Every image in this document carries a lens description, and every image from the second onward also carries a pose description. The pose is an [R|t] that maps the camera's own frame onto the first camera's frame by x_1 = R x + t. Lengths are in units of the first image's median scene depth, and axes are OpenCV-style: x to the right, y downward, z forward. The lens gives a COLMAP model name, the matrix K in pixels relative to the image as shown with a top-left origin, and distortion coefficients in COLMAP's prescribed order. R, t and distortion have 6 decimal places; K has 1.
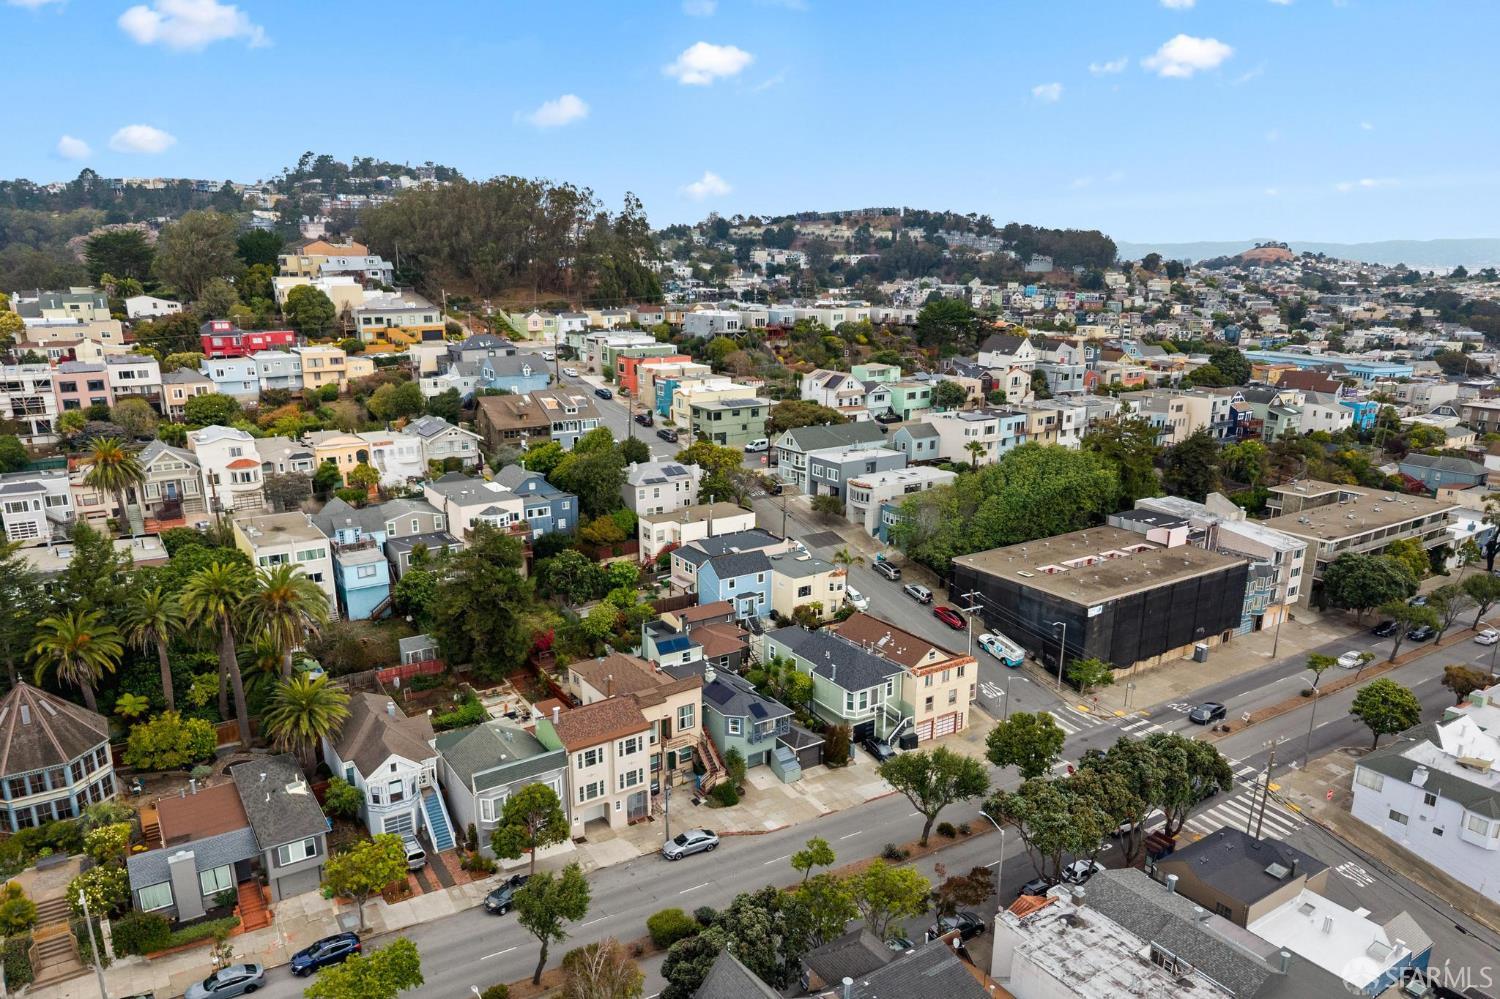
lens RADIAL K [[1002.4, 0, 747.7], [0, 1002.4, 547.3], [0, 0, 1]] dist [0.063099, -0.085949]
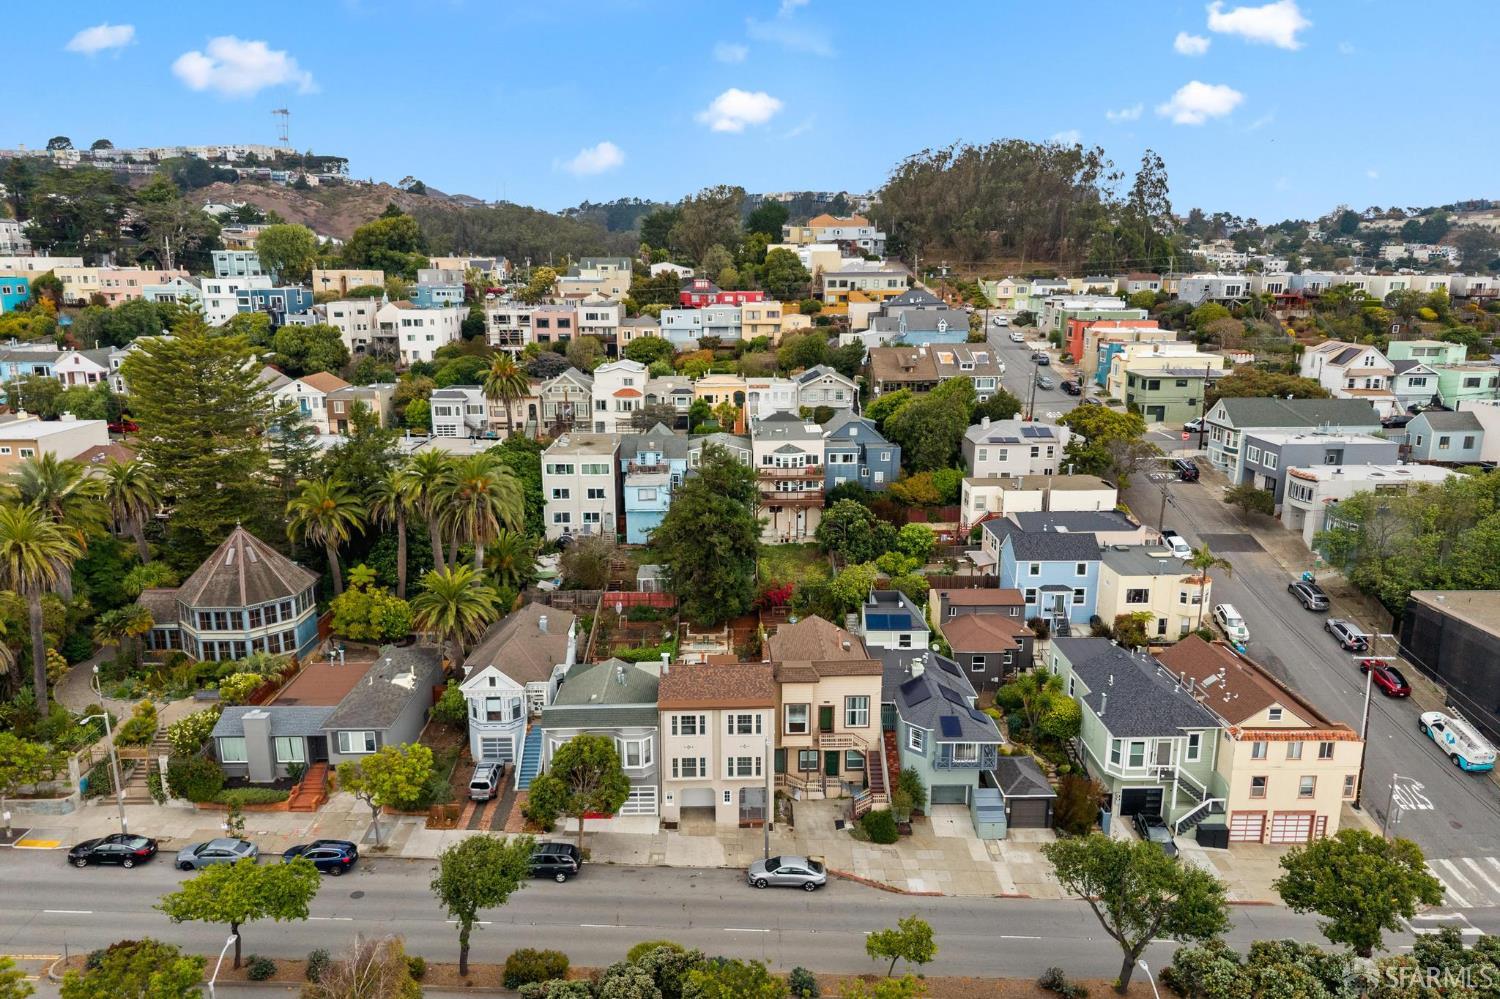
lens RADIAL K [[1003.5, 0, 759.9], [0, 1003.5, 496.9], [0, 0, 1]] dist [0.041572, -0.060567]
pose [[0.846847, 0.115204, -0.519210, 0.185217], [-0.144929, 0.989298, -0.016875, 0.023780], [0.511709, 0.089539, 0.854480, 0.219411]]
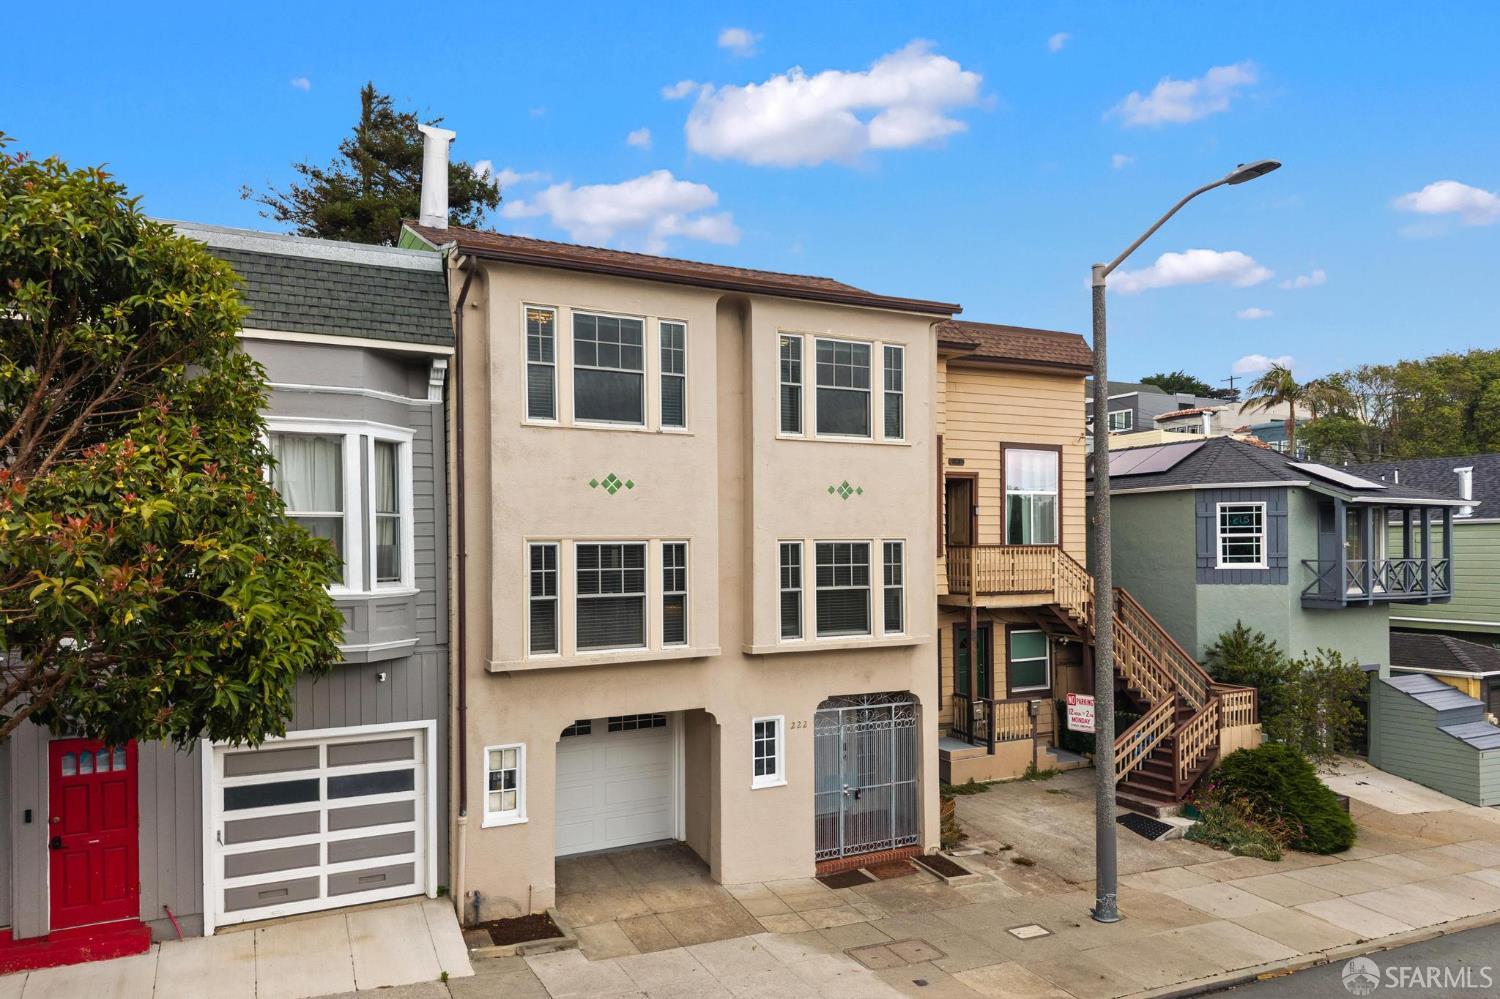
lens RADIAL K [[1013.7, 0, 754.1], [0, 1013.7, 526.1], [0, 0, 1]] dist [0.008908, -0.002736]
pose [[0.994700, -0.006901, -0.102591, -0.076307], [-0.022485, 0.958998, -0.282520, 0.182113], [0.100334, 0.283329, 0.953760, 0.560062]]
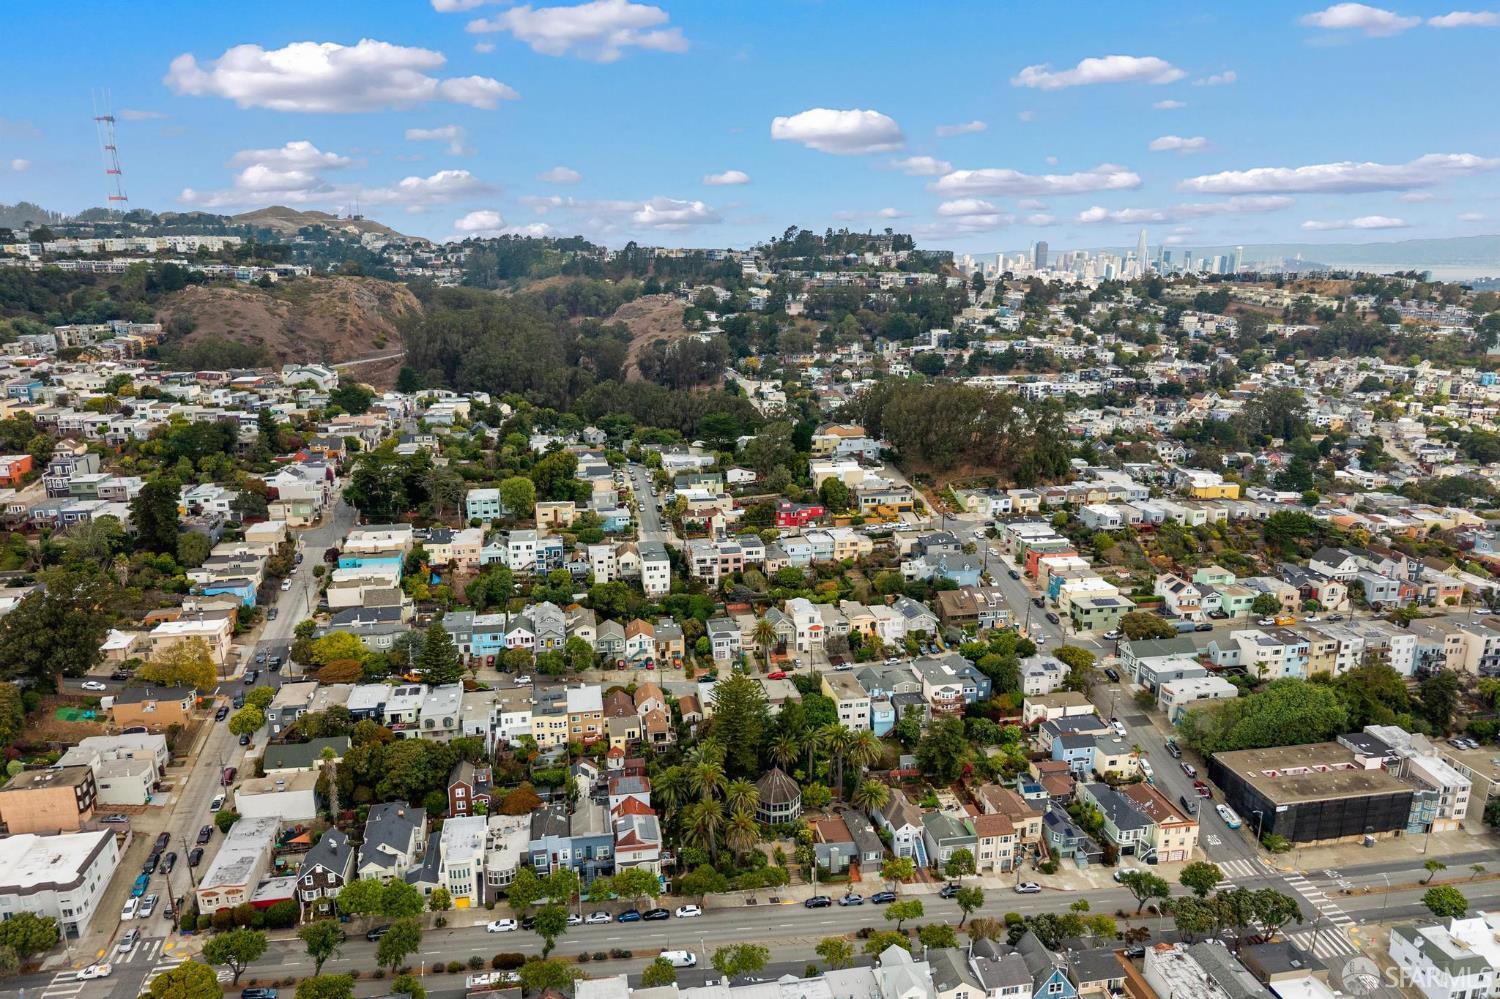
lens RADIAL K [[1022.4, 0, 757.5], [0, 1022.4, 520.3], [0, 0, 1]] dist [0.007578, -0.003419]
pose [[0.922934, 0.103368, -0.370820, 0.099757], [-0.109617, 0.993965, 0.004248, -0.312369], [0.369021, 0.036727, 0.928695, -0.924215]]
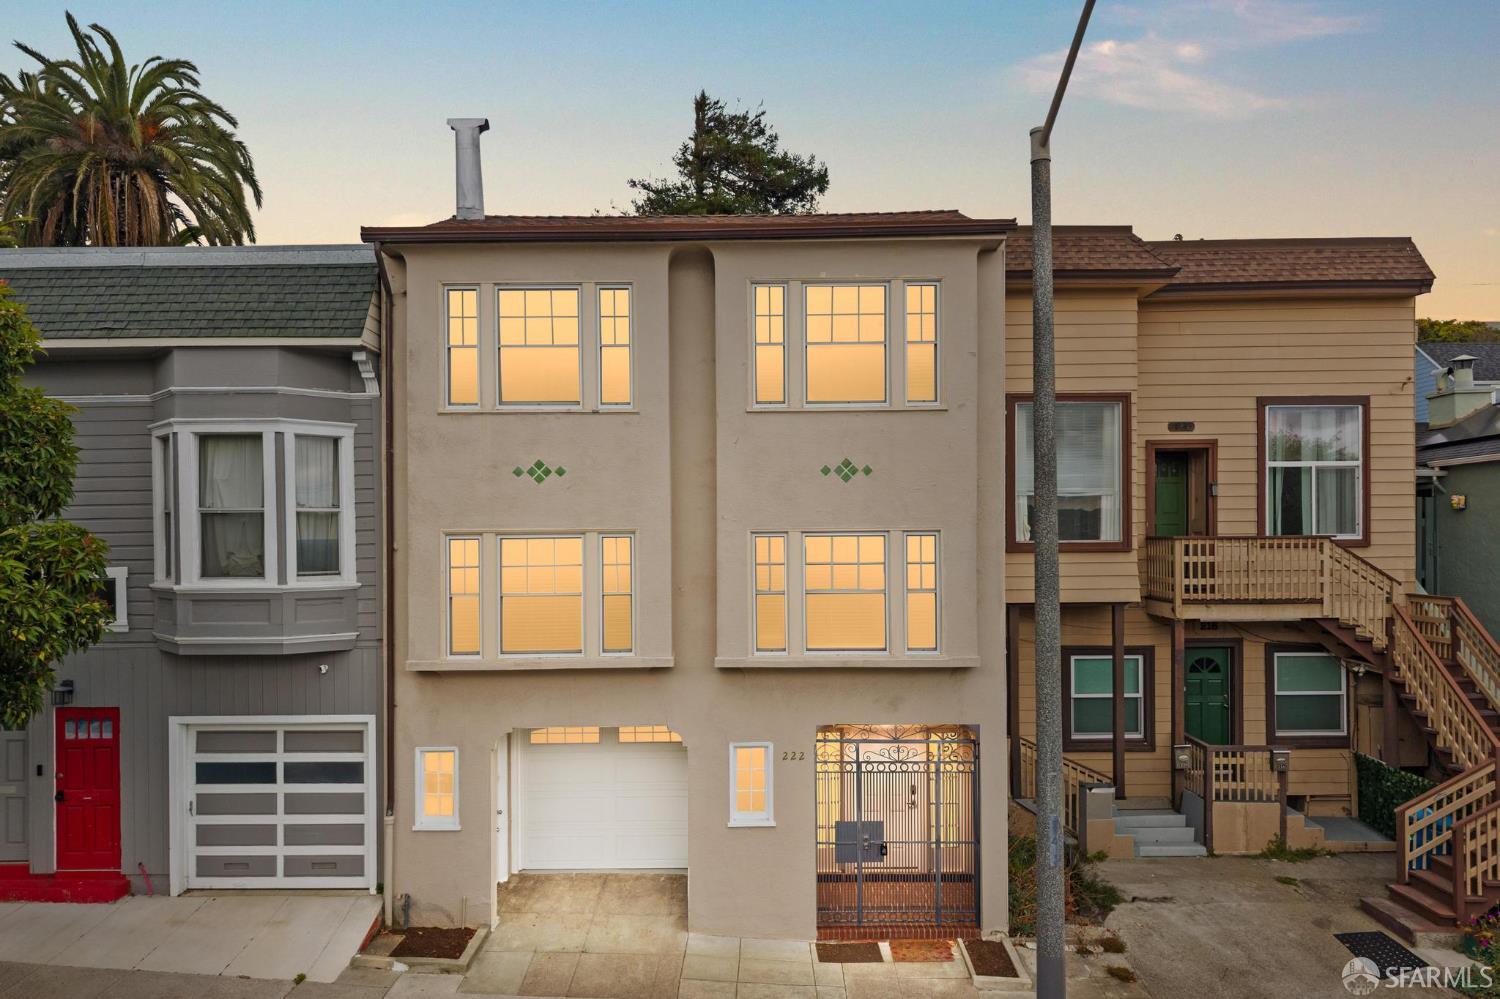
lens RADIAL K [[1022.4, 0, 757.5], [0, 1022.4, 520.3], [0, 0, 1]] dist [0.007578, -0.003419]
pose [[0.827165, -0.013940, -0.561786, -0.030416], [-0.143202, 0.961460, -0.234707, 0.172674], [0.543407, 0.274590, 0.793290, 0.593462]]
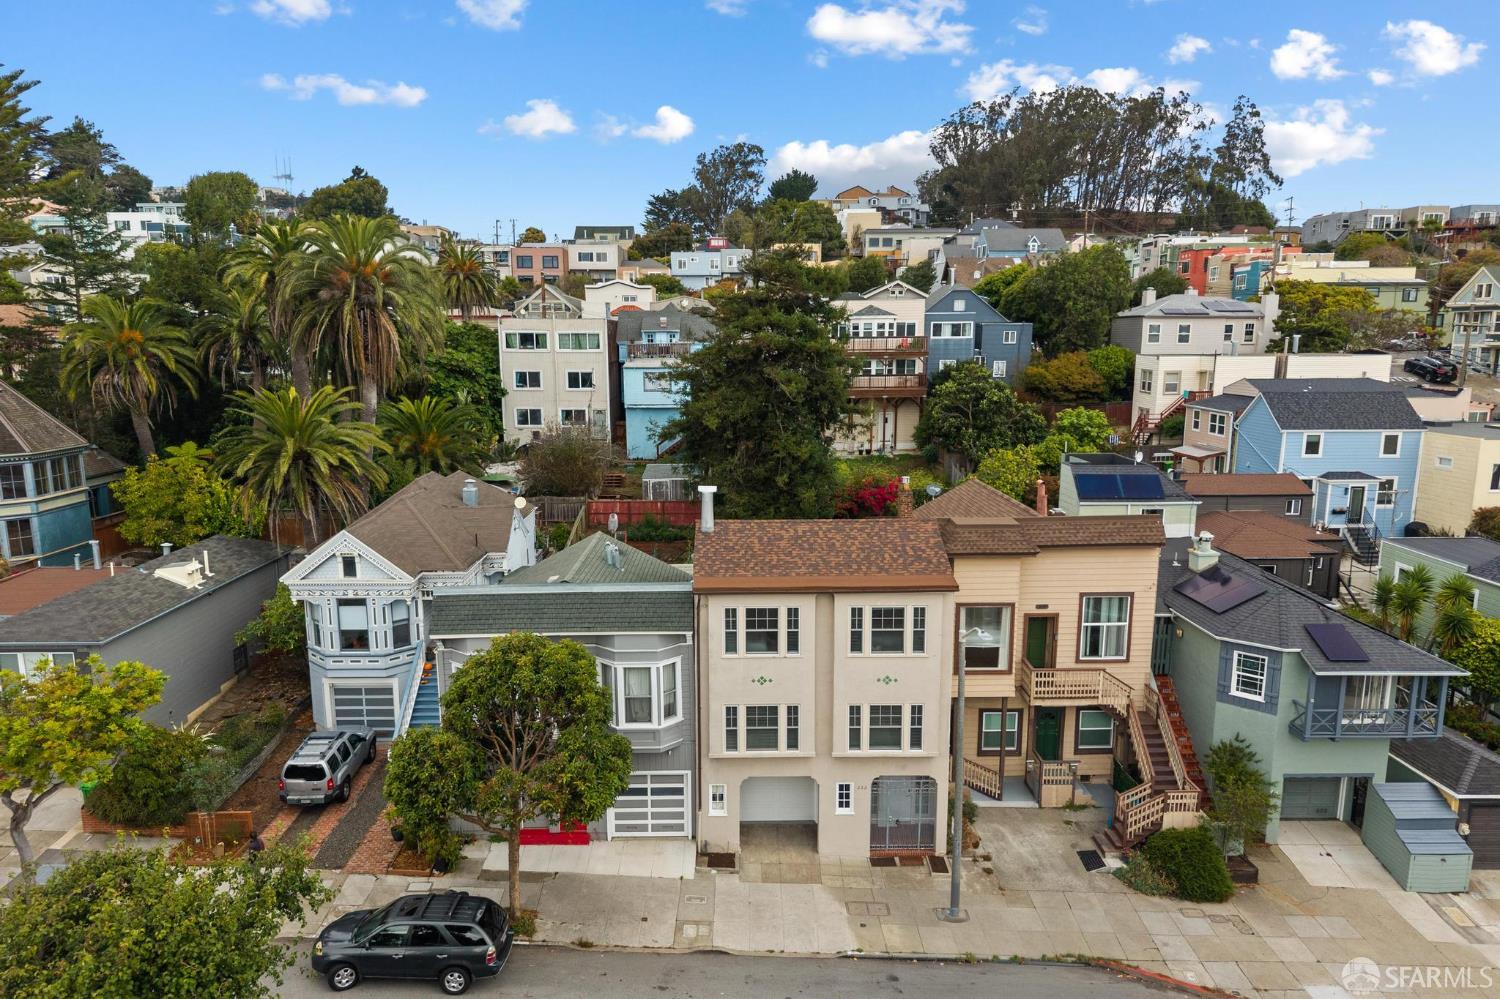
lens RADIAL K [[1013.7, 0, 754.1], [0, 1013.7, 526.1], [0, 0, 1]] dist [0.008908, -0.002736]
pose [[0.842666, 0.092132, -0.530496, 0.017243], [-0.144642, 0.987770, -0.058209, 0.127268], [0.518646, 0.125783, 0.845686, 0.454664]]
